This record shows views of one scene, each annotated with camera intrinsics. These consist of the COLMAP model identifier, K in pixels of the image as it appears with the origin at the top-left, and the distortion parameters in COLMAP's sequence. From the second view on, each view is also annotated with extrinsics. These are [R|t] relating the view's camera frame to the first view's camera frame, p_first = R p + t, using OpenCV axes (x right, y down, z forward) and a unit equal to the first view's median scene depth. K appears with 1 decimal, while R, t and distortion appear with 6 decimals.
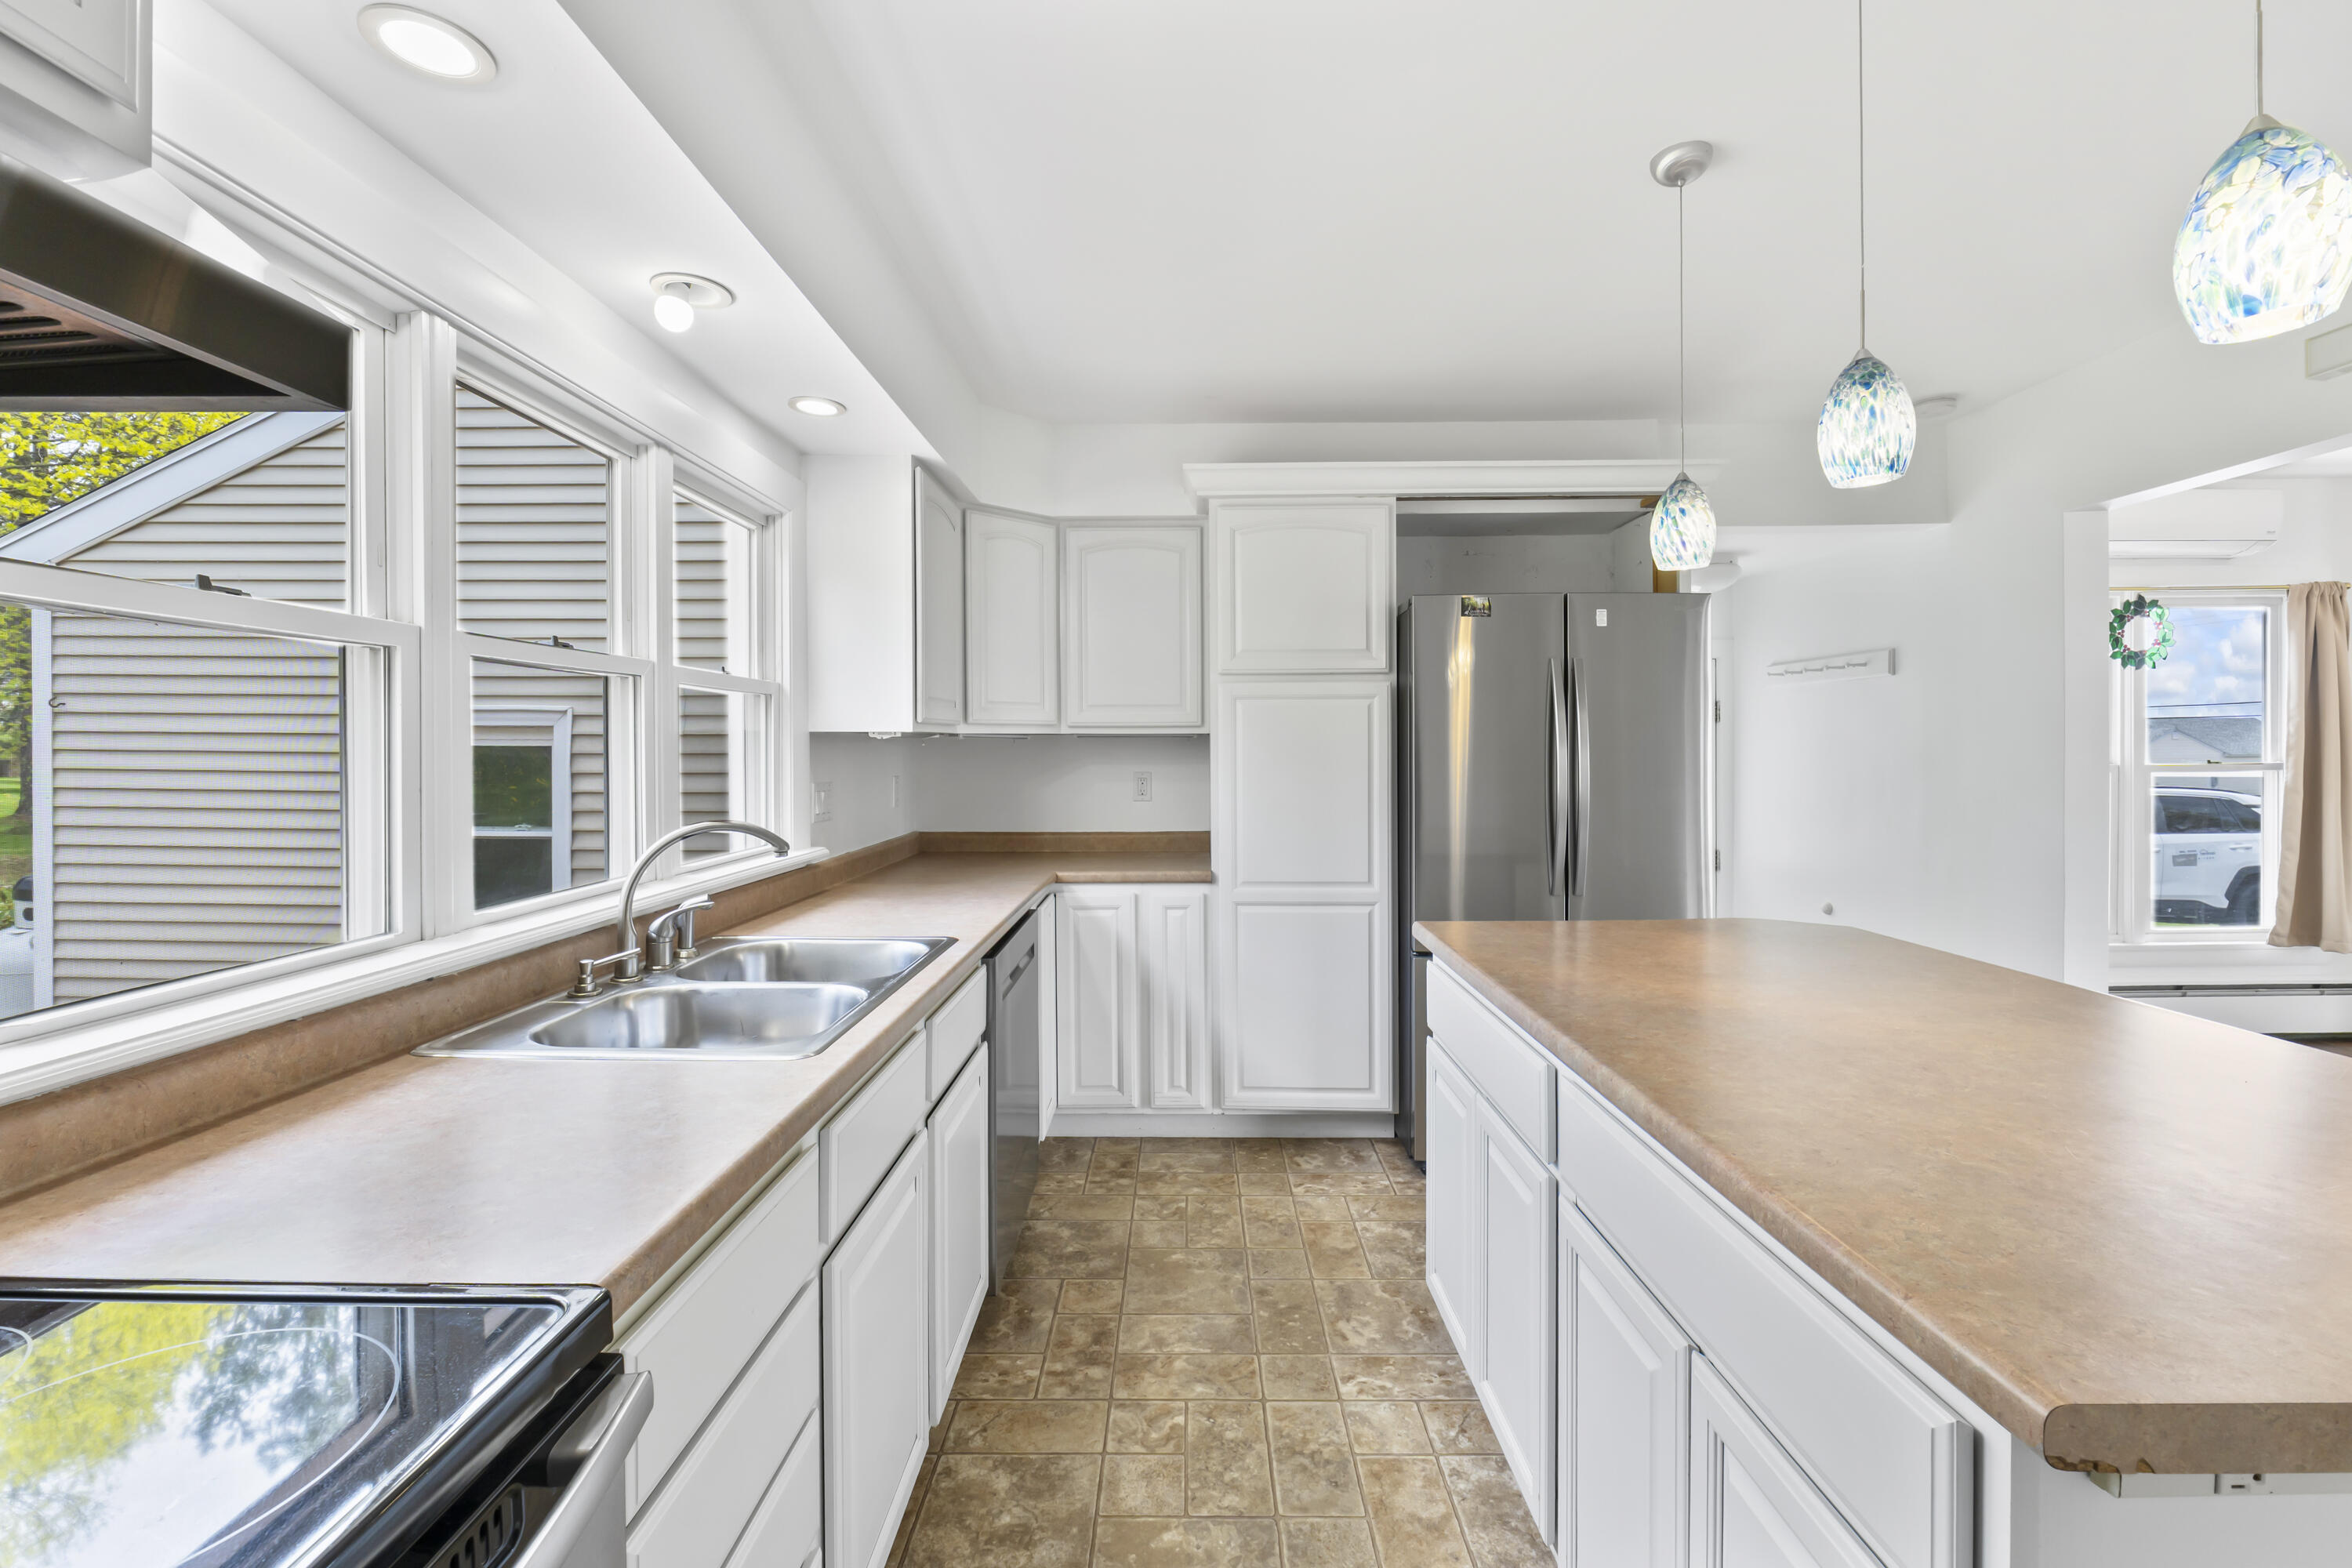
lens RADIAL K [[987.0, 0, 1182.7], [0, 987.0, 765.4], [0, 0, 1]] dist [-0.006817, 0.000113]
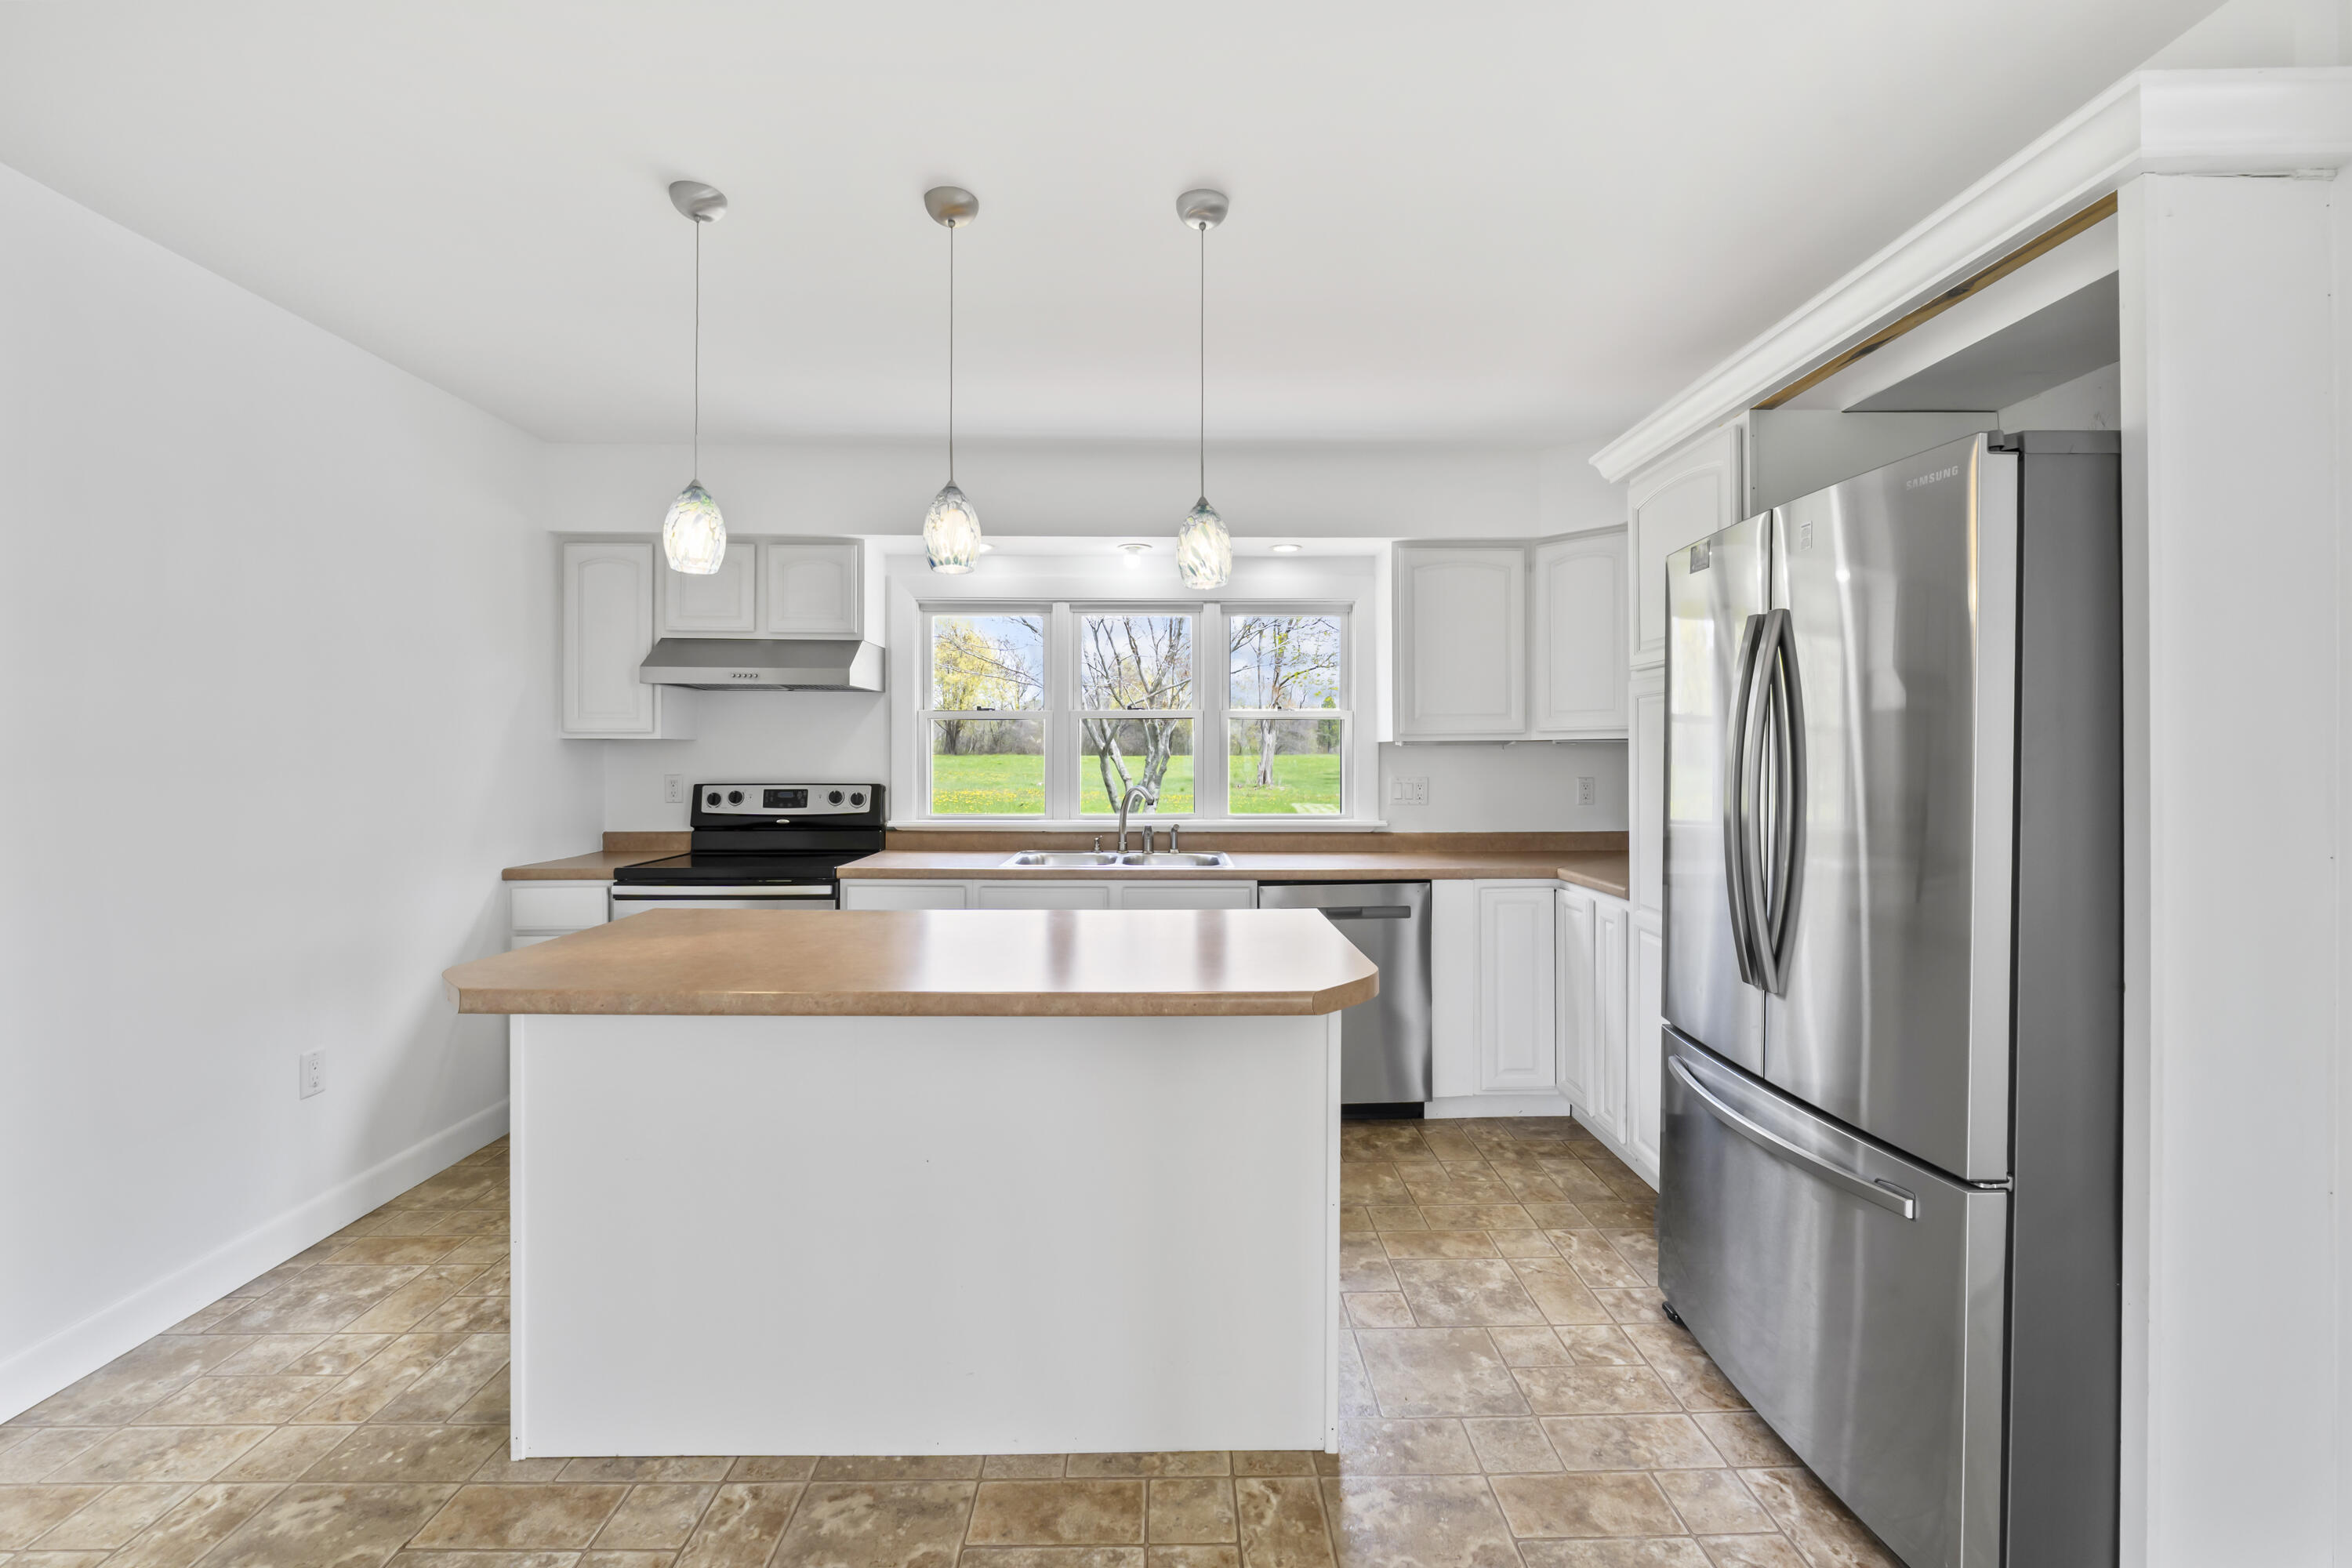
lens RADIAL K [[987.0, 0, 1178.3], [0, 987.0, 768.1], [0, 0, 1]] dist [-0.006817, 0.000113]
pose [[0.024306, 0.013389, -0.999615, 1.100711], [-0.014048, 0.999816, 0.013050, -0.010644], [0.999606, 0.013726, 0.024490, 0.665282]]
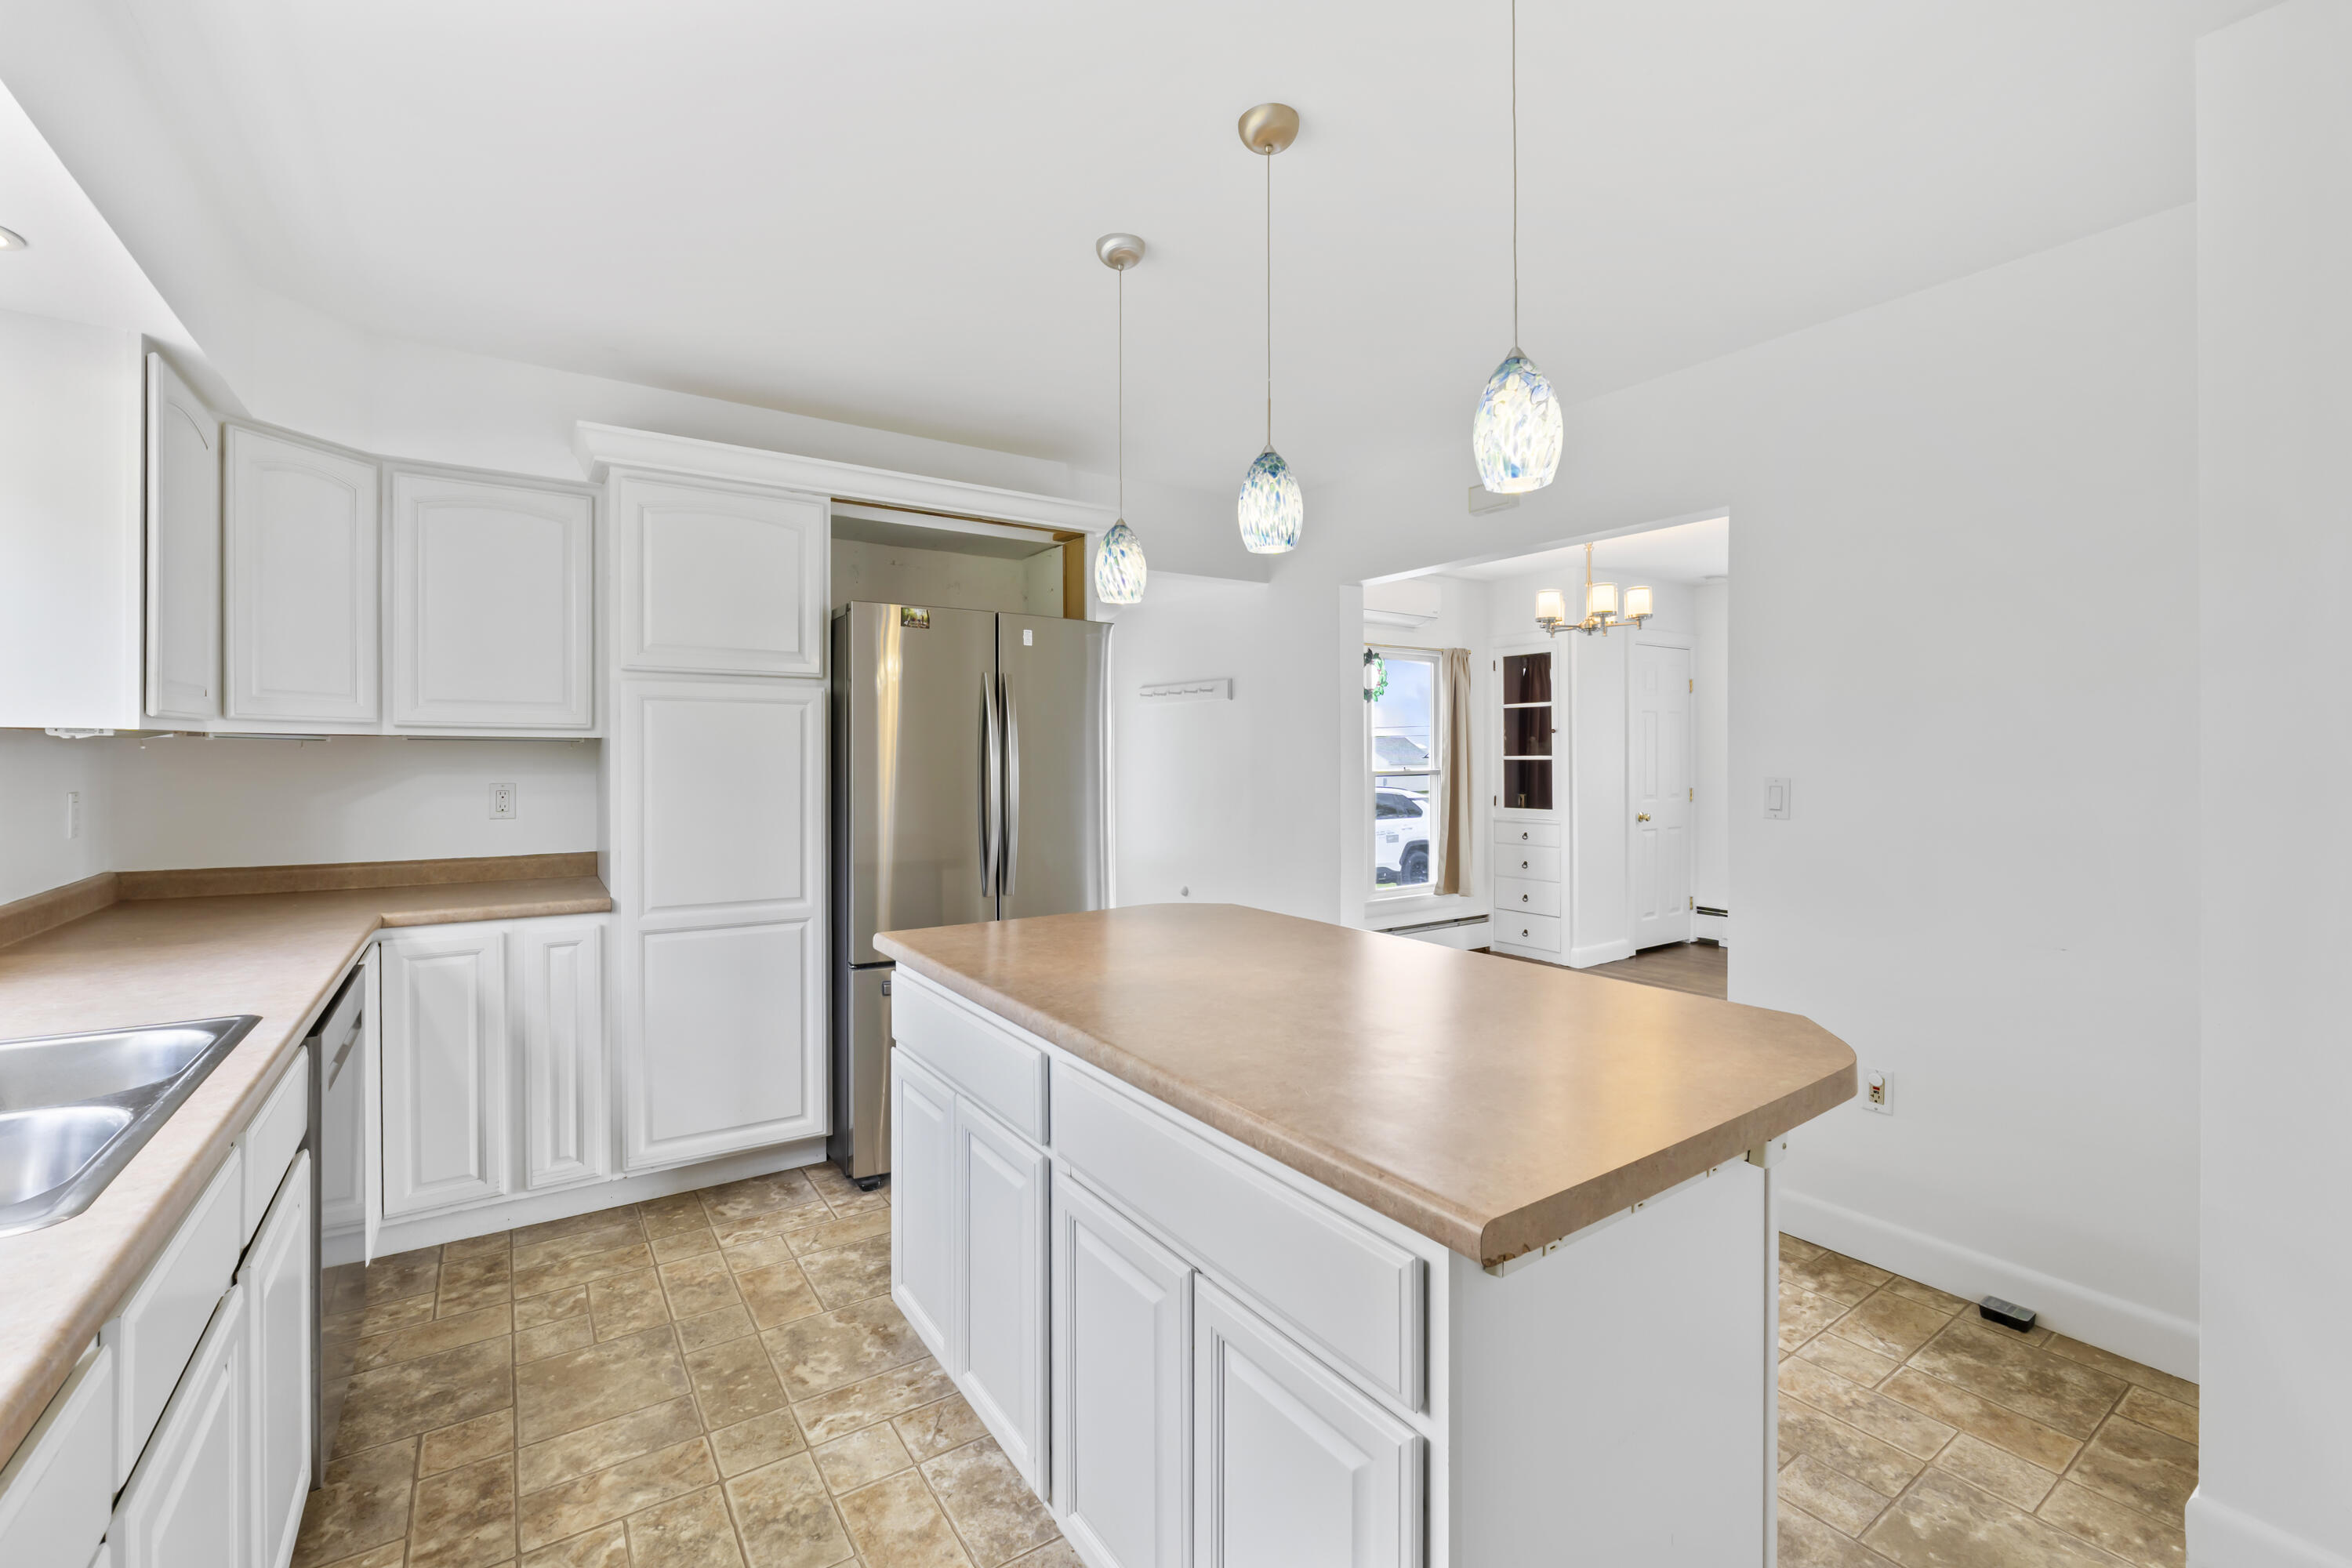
lens RADIAL K [[987.0, 0, 1177.3], [0, 987.0, 763.3], [0, 0, 1]] dist [-0.006817, 0.000113]
pose [[0.822201, 0.002042, 0.569194, -0.063510], [0.003166, 0.999962, -0.008160, -0.002007], [-0.569188, 0.008511, 0.822163, 0.013641]]
